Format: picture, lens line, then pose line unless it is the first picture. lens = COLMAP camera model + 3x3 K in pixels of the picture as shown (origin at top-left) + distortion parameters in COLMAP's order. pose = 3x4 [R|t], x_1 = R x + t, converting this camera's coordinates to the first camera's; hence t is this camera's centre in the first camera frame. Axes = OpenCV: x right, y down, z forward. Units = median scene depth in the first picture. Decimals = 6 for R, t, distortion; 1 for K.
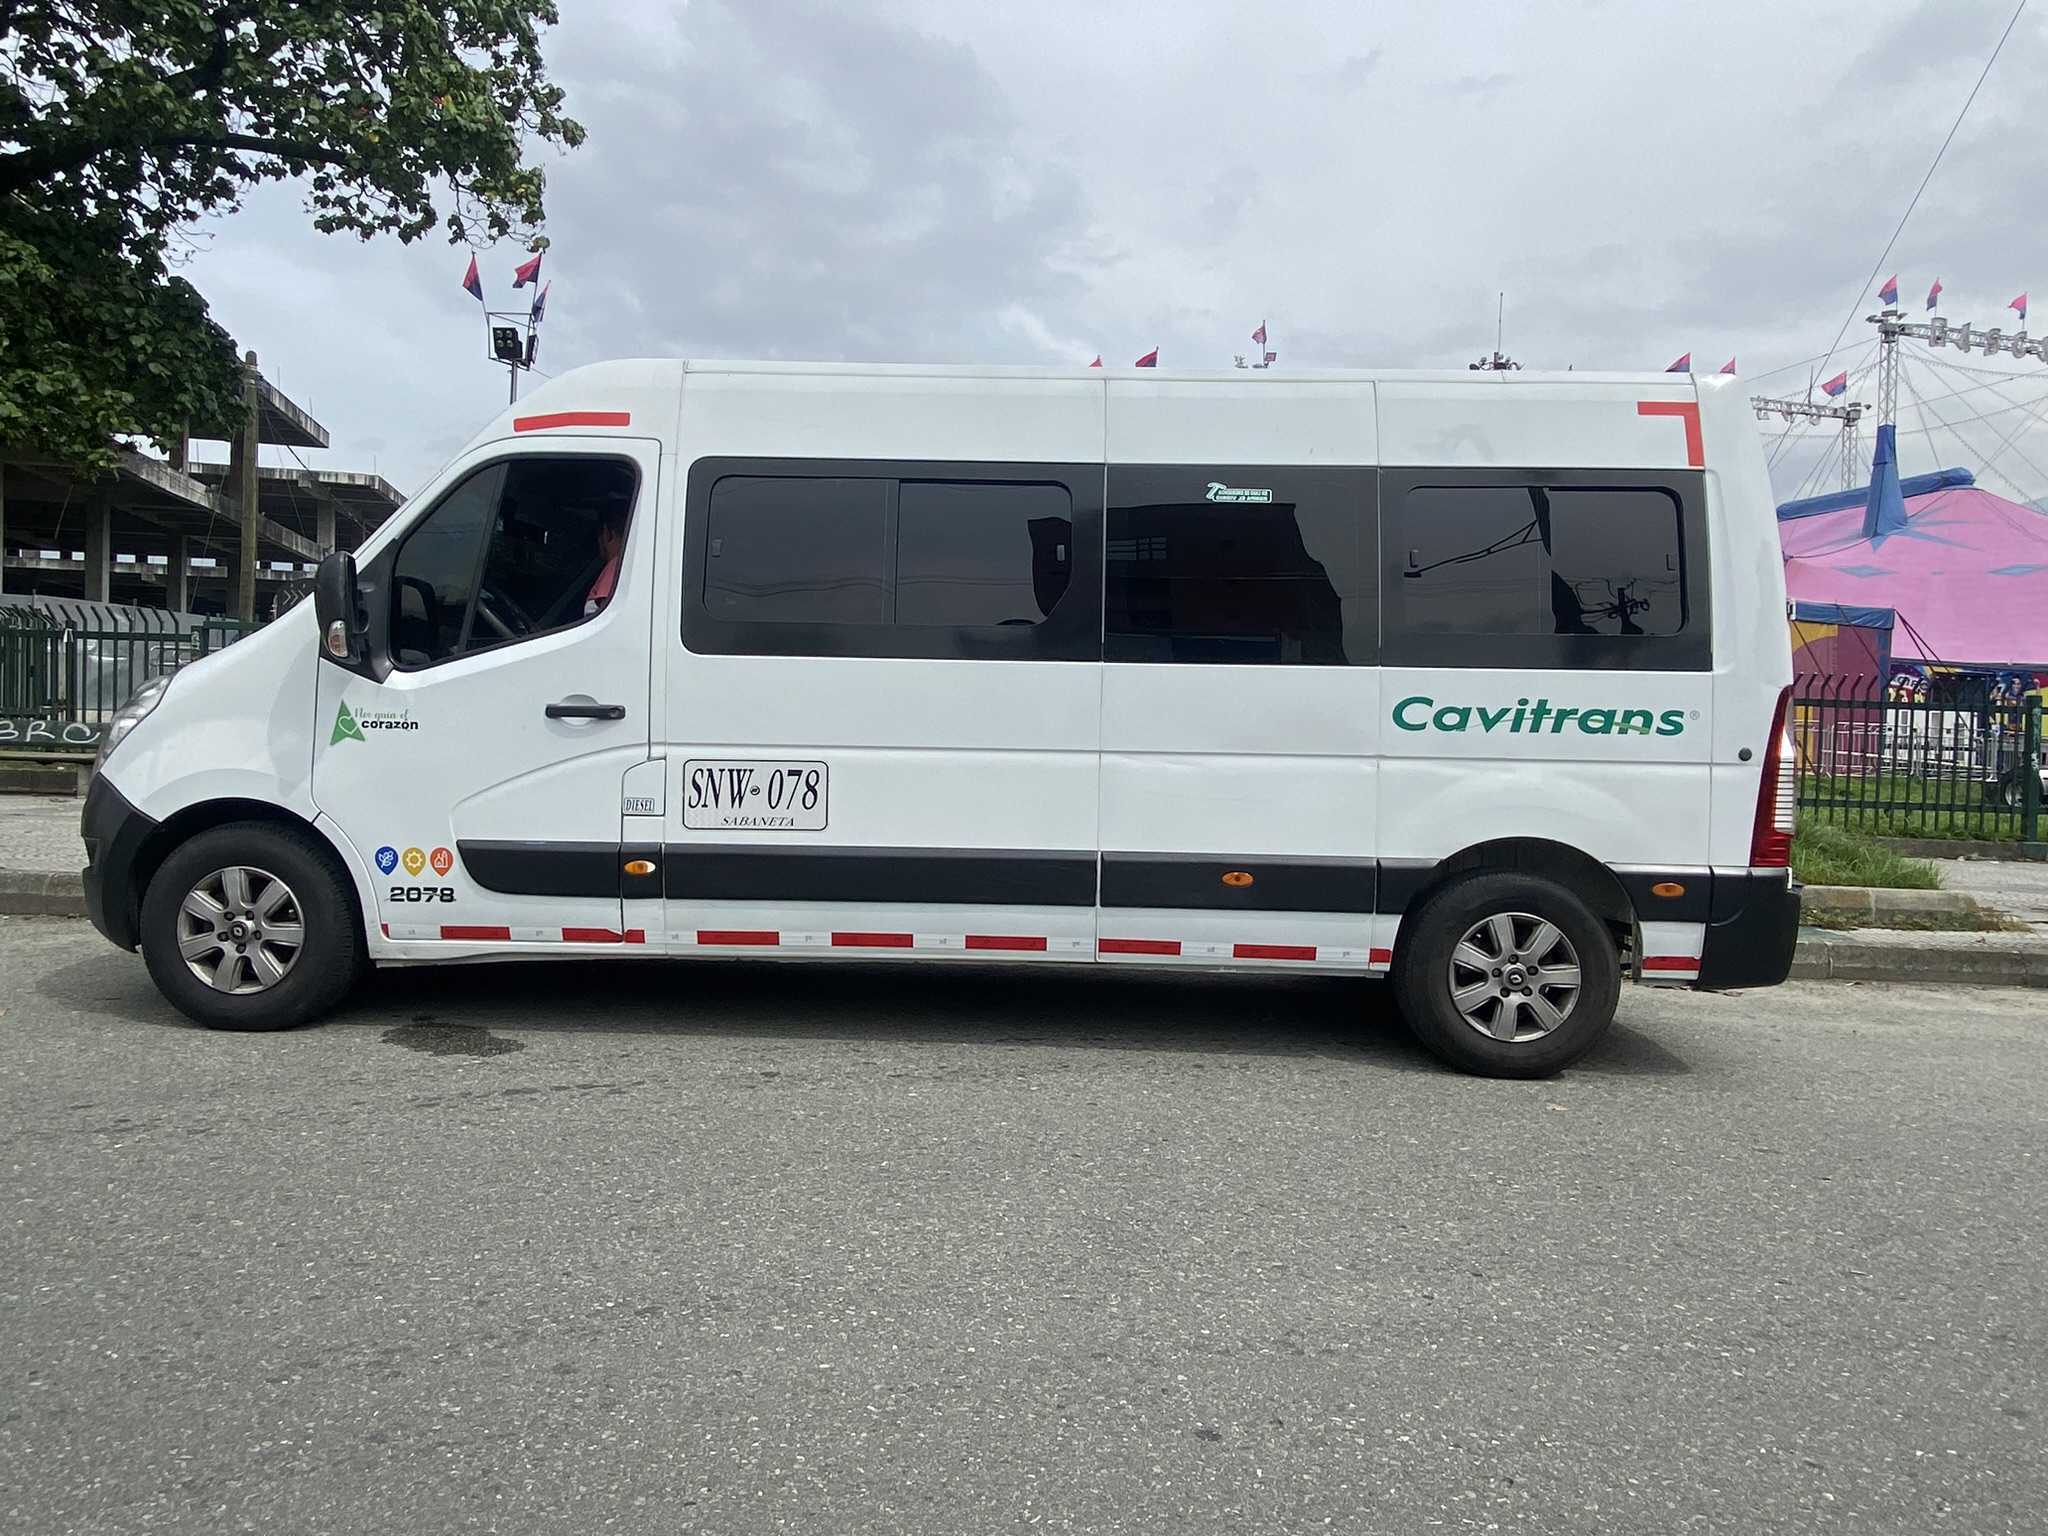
lens RADIAL K [[1318.1, 0, 1023.7], [0, 1318.1, 761.7], [0, 0, 1]] dist [0.030329, -0.048177]
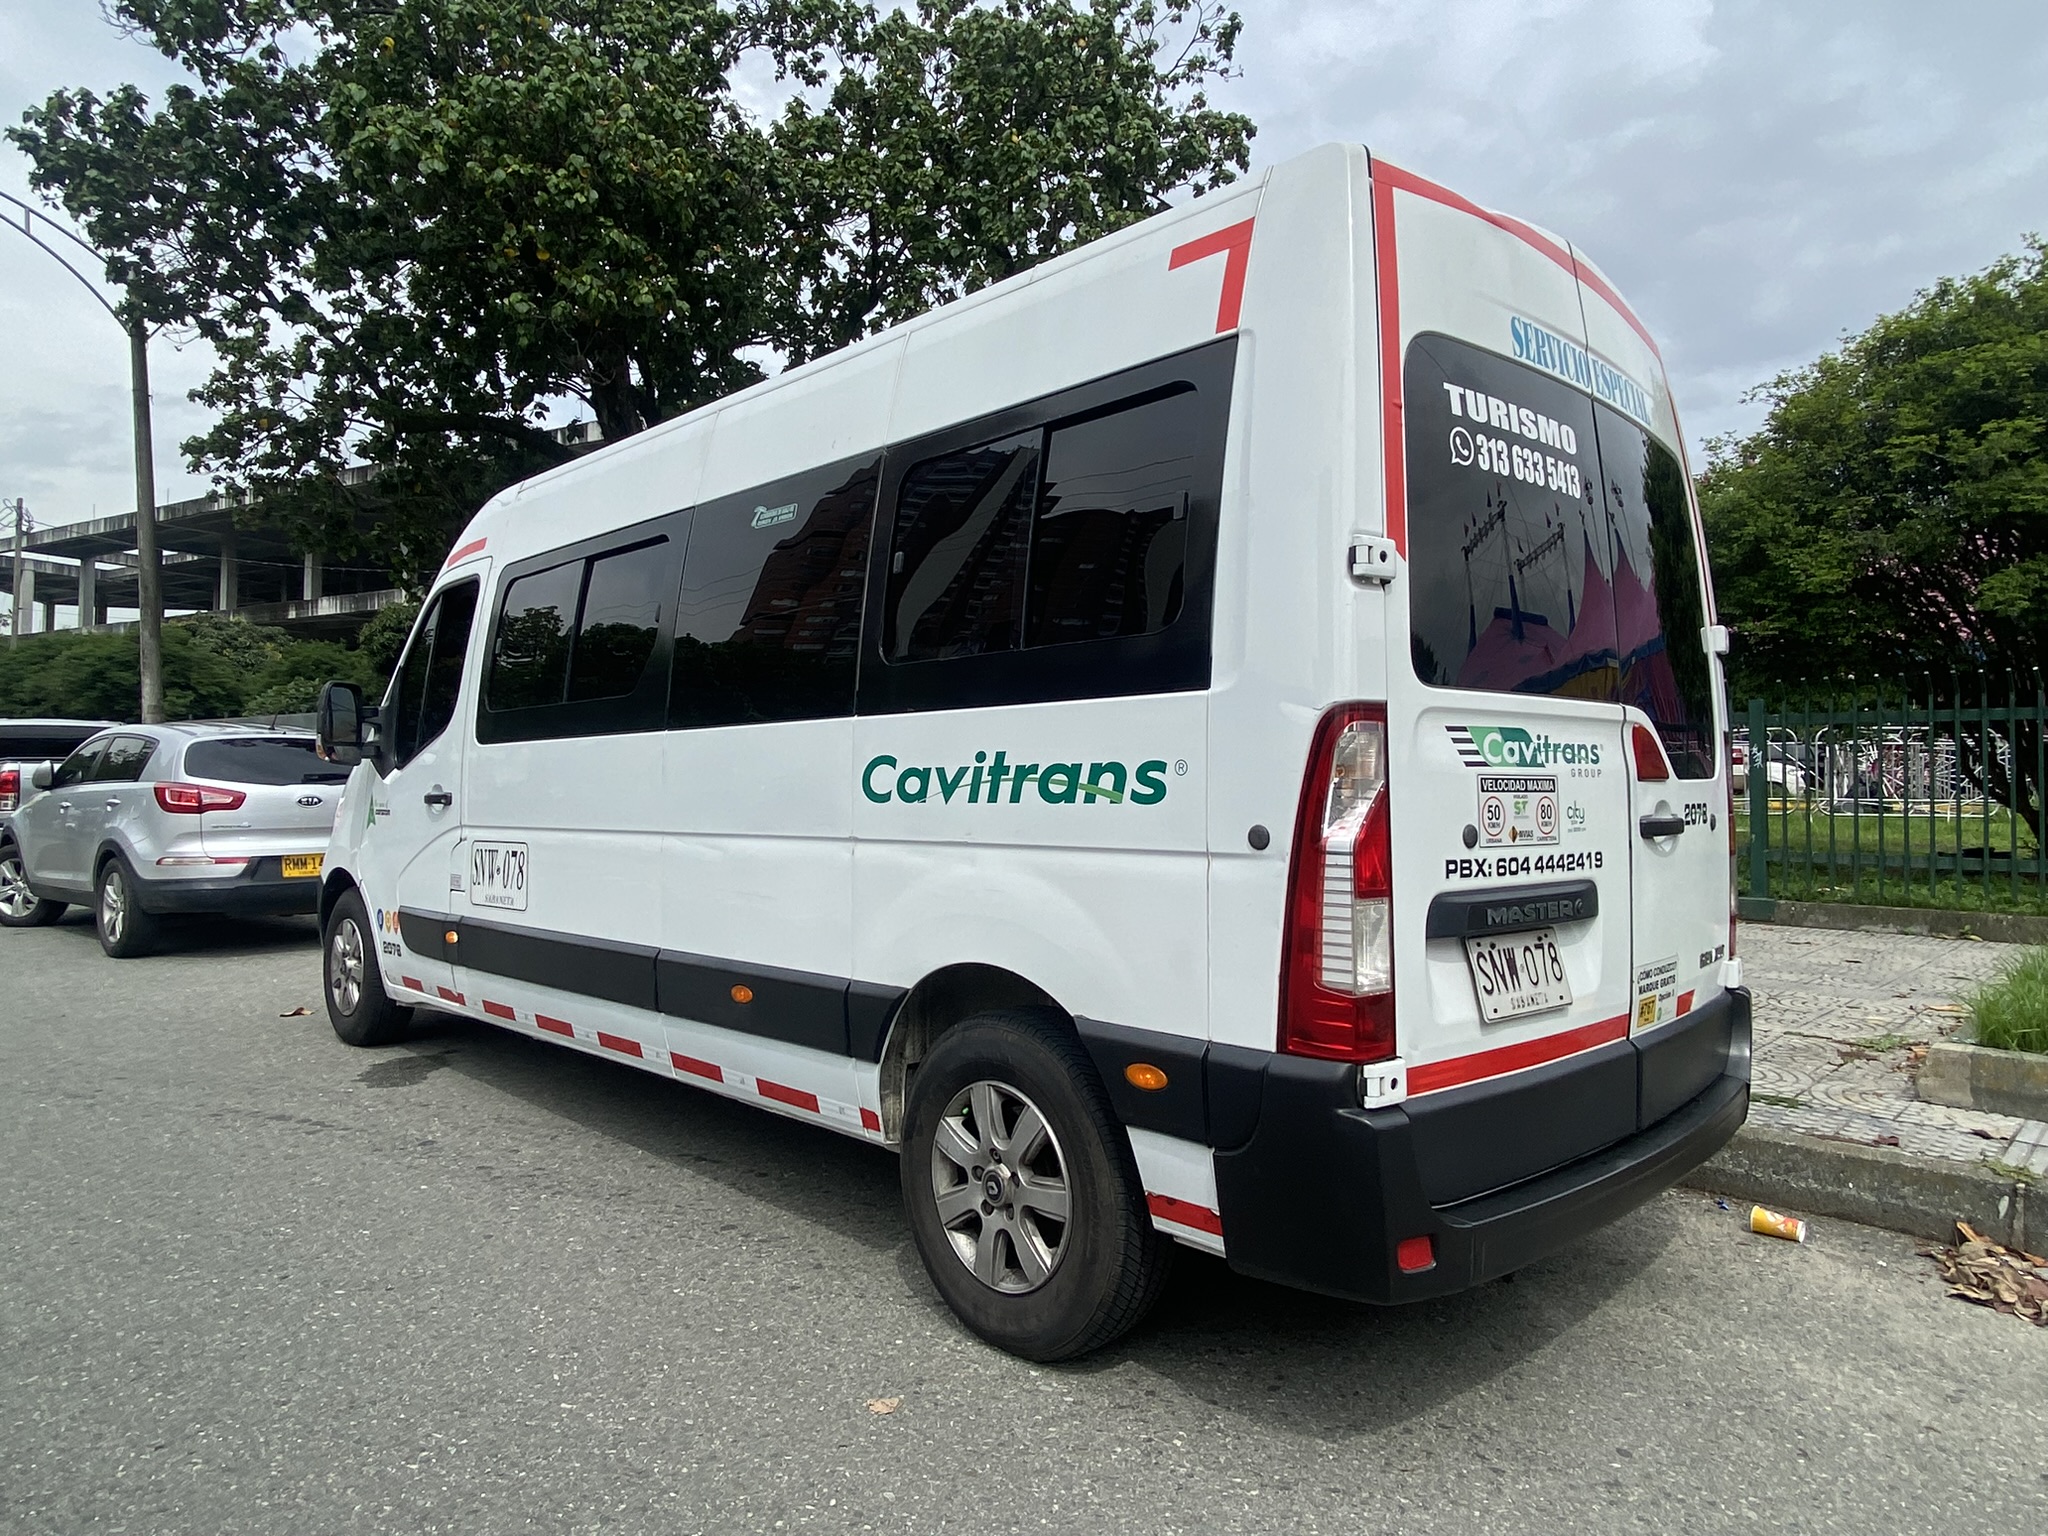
lens RADIAL K [[1331.1, 0, 967.0], [0, 1331.1, 741.8], [0, 0, 1]] dist [0.040160, -0.052255]
pose [[0.691026, -0.049729, -0.721117, 0.848103], [-0.003801, 0.997367, -0.072422, -0.004610], [0.722820, 0.052786, 0.689018, 0.539295]]
